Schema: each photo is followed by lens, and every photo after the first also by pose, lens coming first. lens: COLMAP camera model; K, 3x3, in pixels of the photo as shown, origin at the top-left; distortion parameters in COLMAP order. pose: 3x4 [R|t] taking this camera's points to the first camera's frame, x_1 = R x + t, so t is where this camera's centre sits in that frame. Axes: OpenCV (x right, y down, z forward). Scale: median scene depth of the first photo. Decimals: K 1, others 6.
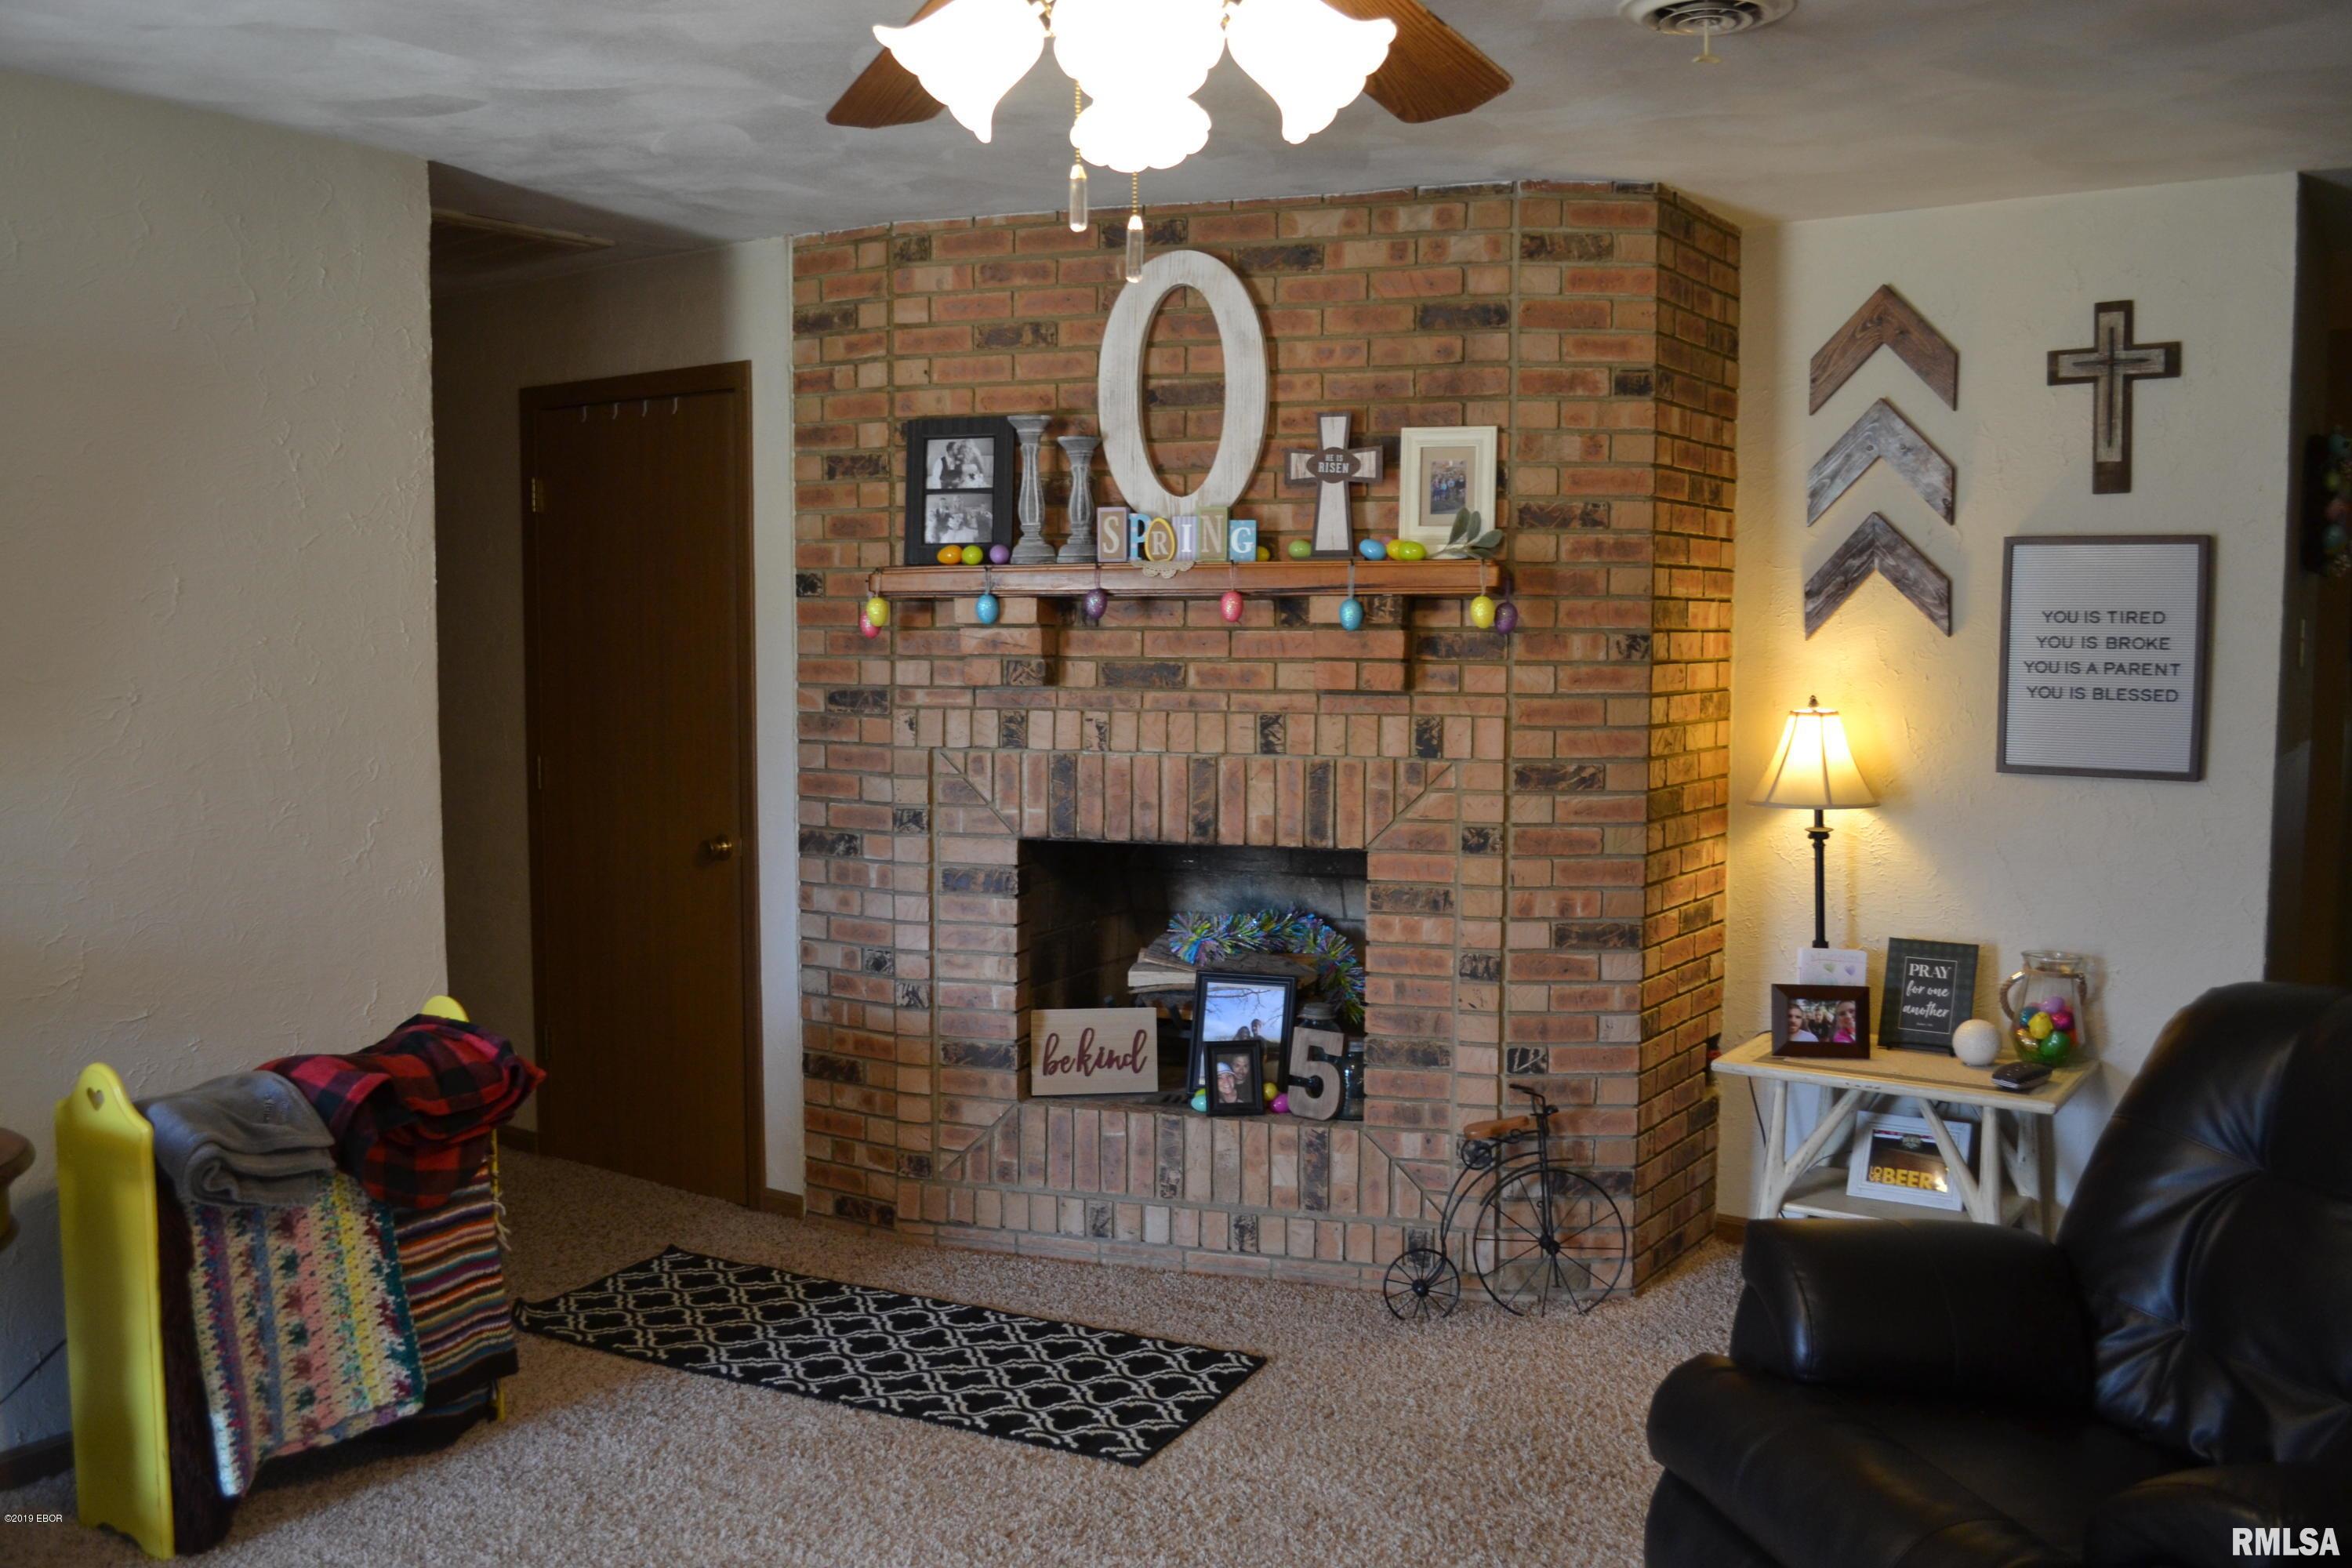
lens RADIAL K [[1930.9, 0, 1091.5], [0, 1930.9, 777.1], [0, 0, 1]] dist [-0.072427, 0.000335]
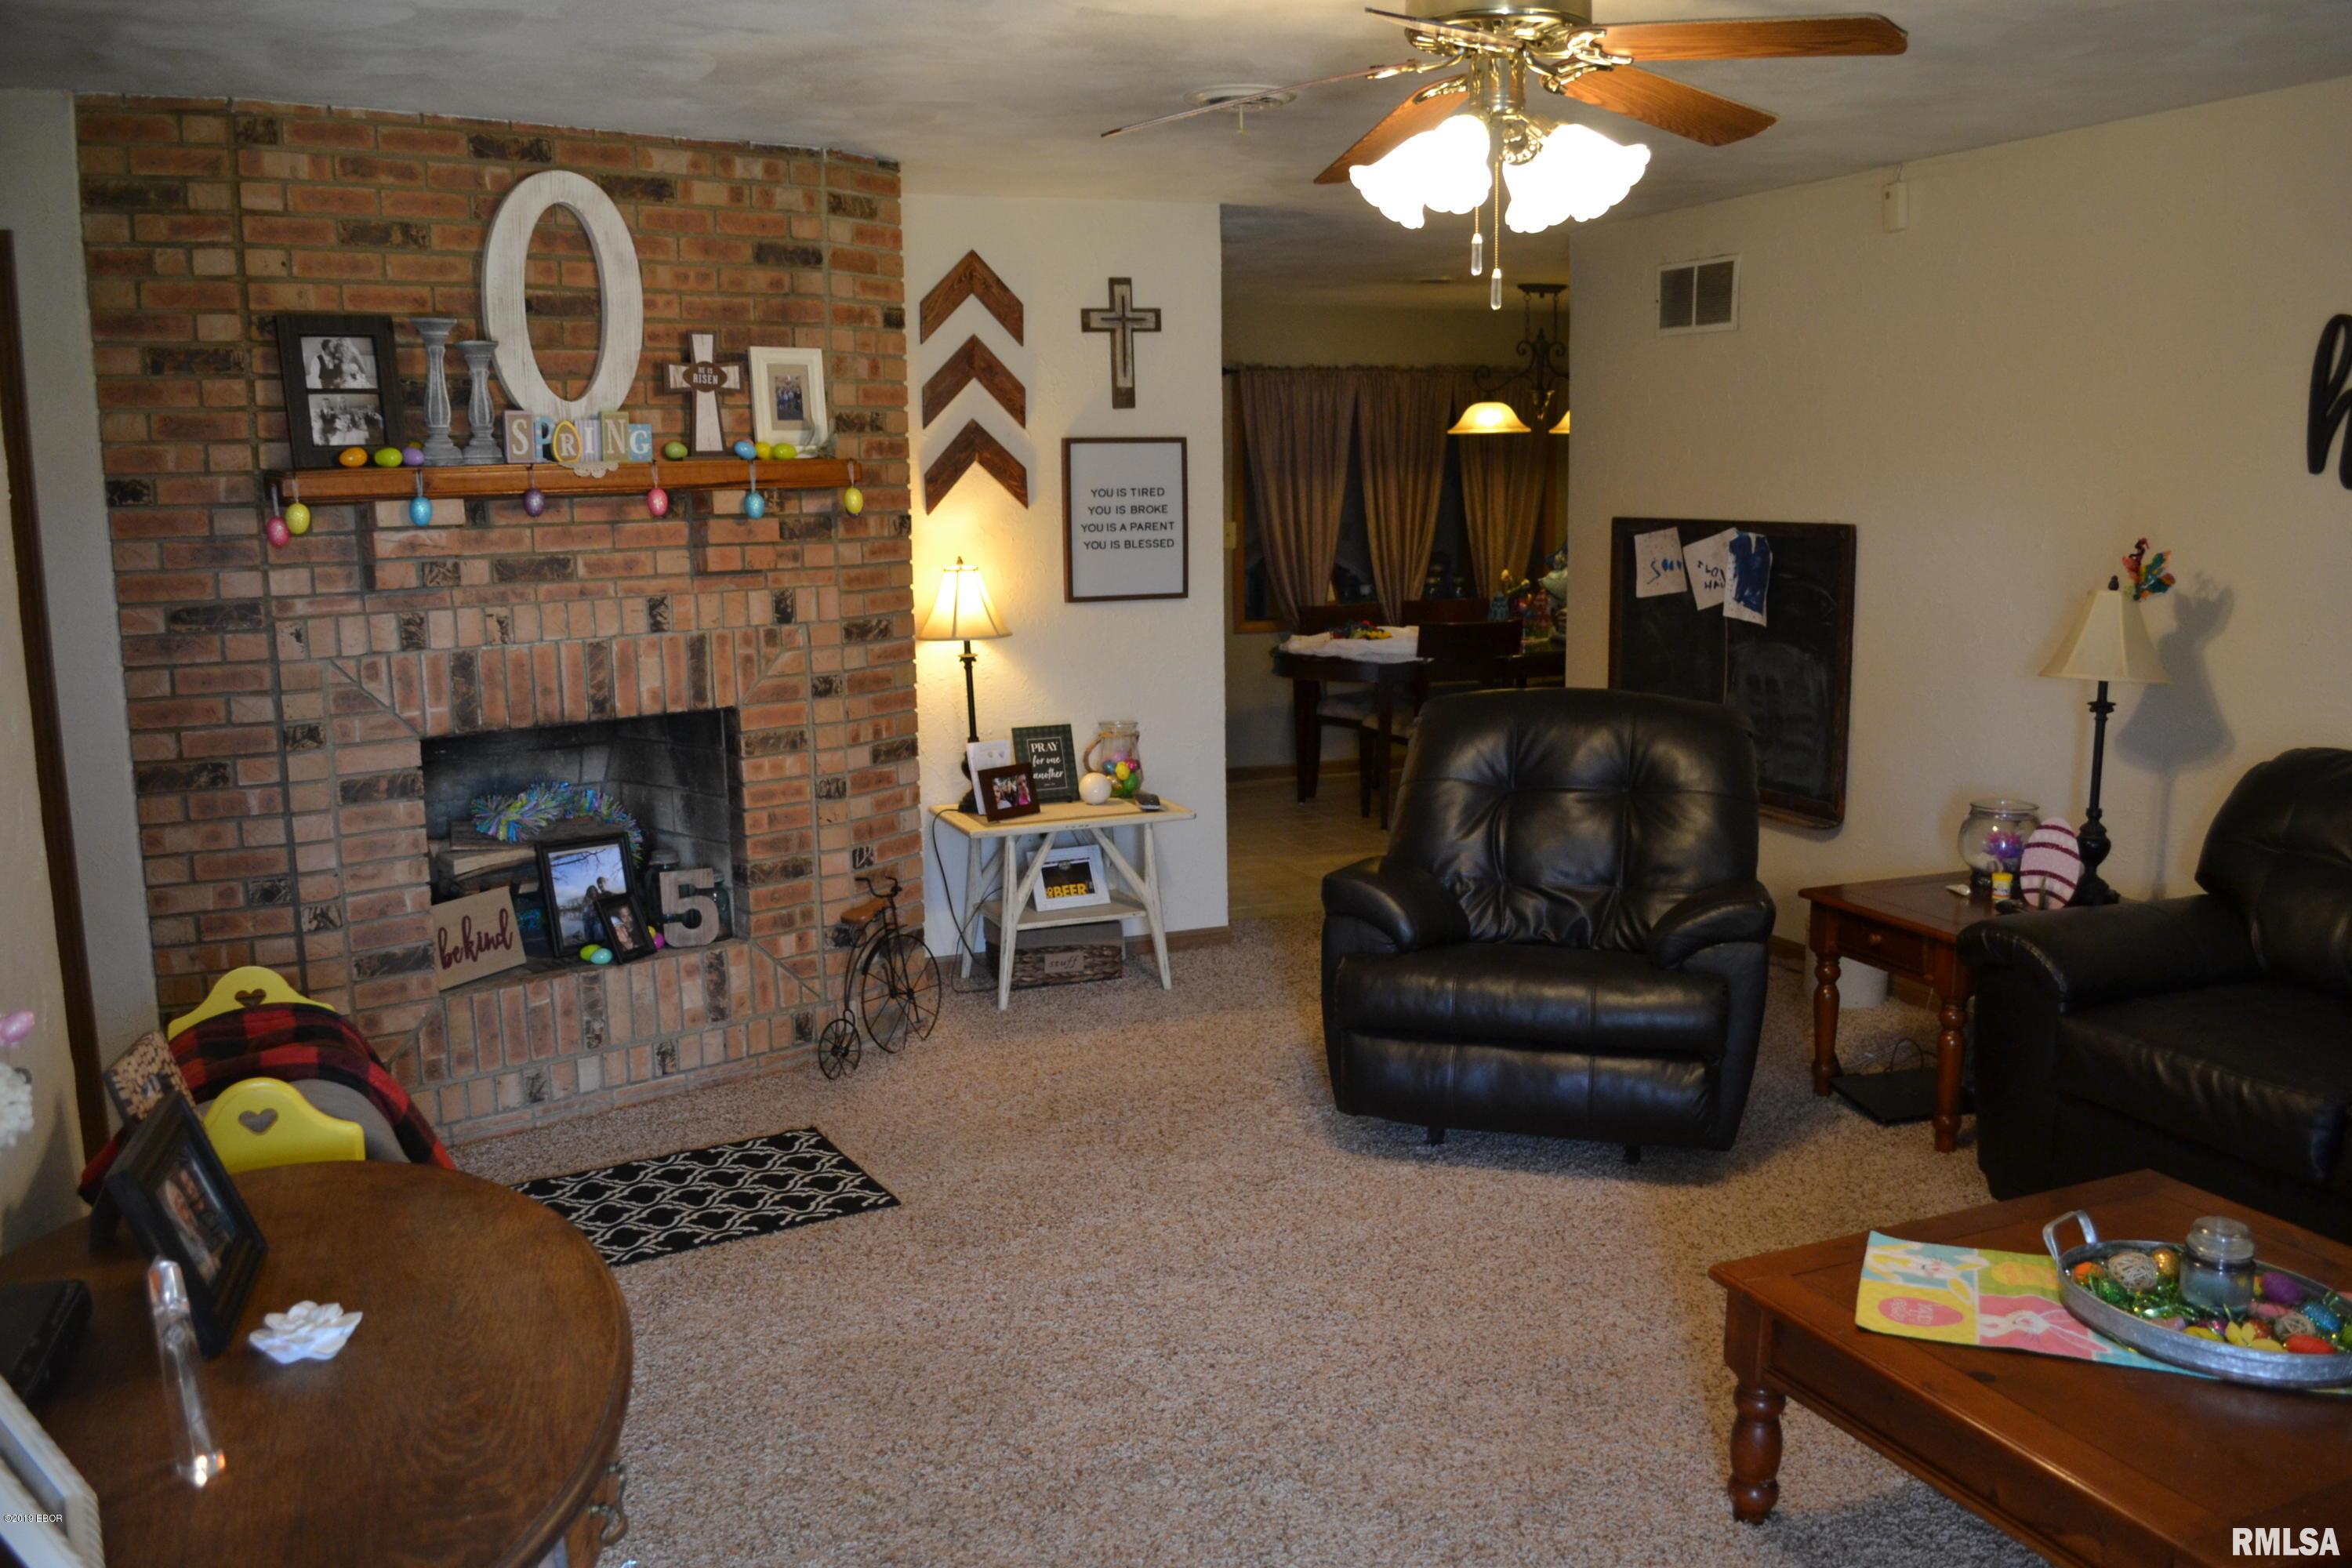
lens RADIAL K [[1930.9, 0, 1091.5], [0, 1930.9, 777.1], [0, 0, 1]] dist [-0.072427, 0.000335]
pose [[0.561303, -0.139426, 0.815782, -0.678181], [0.088052, 0.990173, 0.108647, -0.027255], [-0.822913, 0.010848, 0.568064, 0.148557]]
